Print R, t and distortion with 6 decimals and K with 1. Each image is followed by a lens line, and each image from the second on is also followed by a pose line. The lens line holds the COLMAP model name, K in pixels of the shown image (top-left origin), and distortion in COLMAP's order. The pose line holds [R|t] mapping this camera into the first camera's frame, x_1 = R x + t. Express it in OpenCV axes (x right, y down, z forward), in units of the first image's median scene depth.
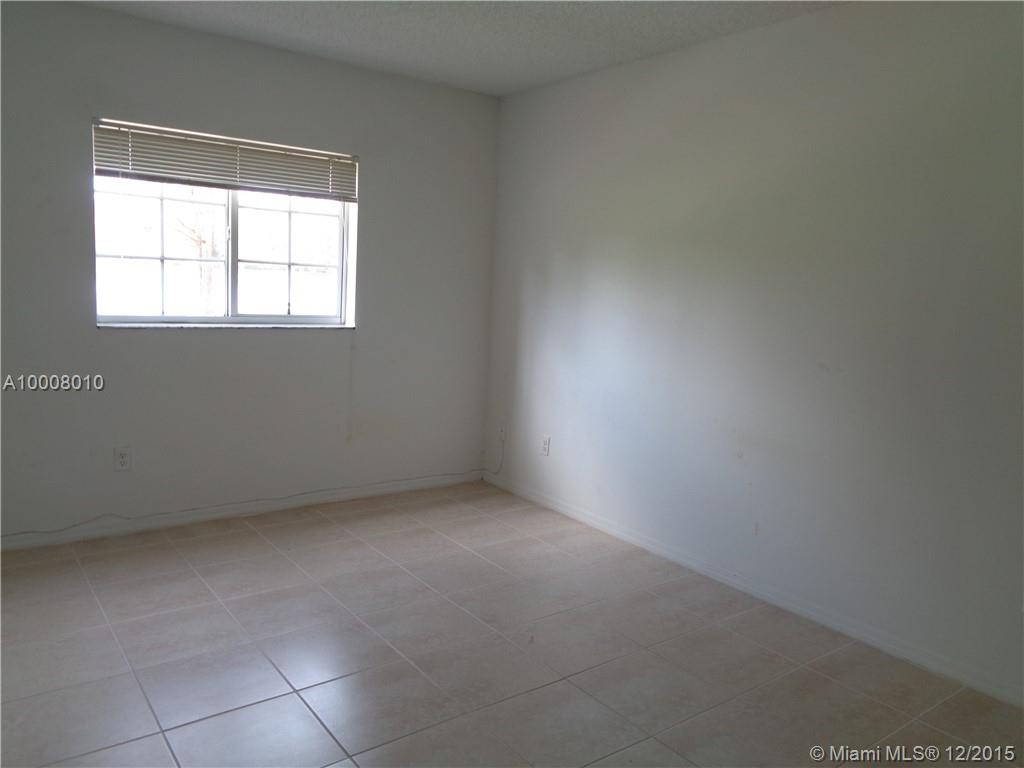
lens RADIAL K [[735.4, 0, 514.9], [0, 735.4, 376.4], [0, 0, 1]] dist [-0.002217, 0.002629]
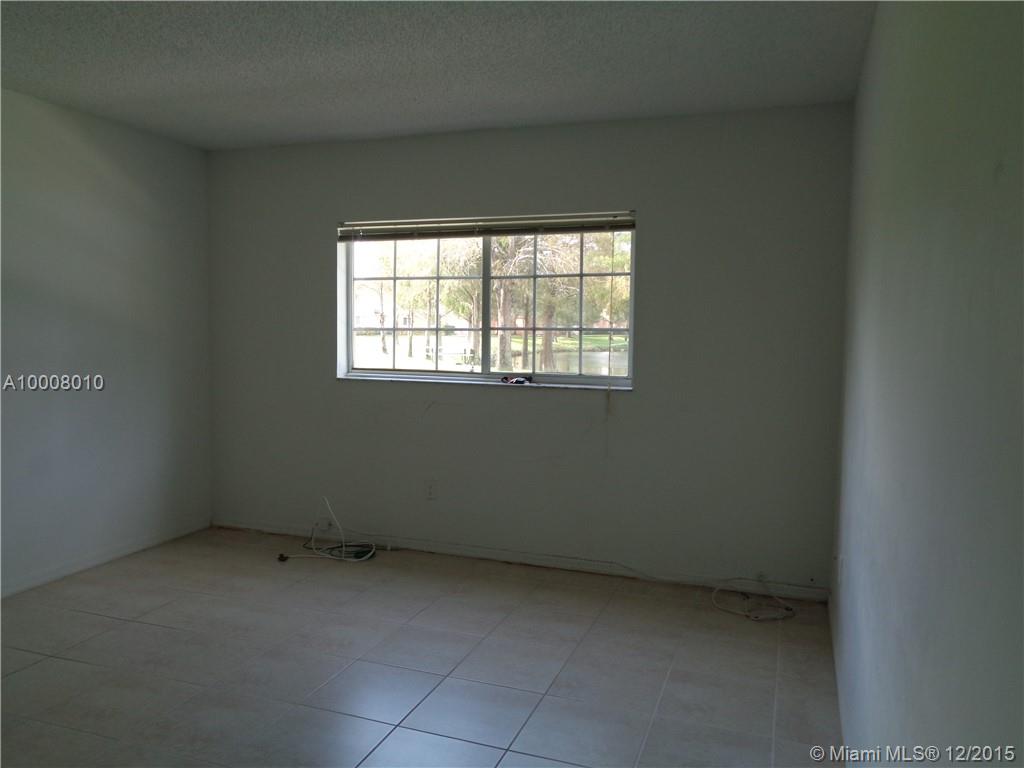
lens RADIAL K [[735.4, 0, 514.9], [0, 735.4, 376.4], [0, 0, 1]] dist [-0.002217, 0.002629]
pose [[0.575818, 0.012891, -0.817476, 0.521260], [-0.089094, 0.994911, -0.047067, -0.029026], [0.812709, 0.099934, 0.574036, 0.377636]]
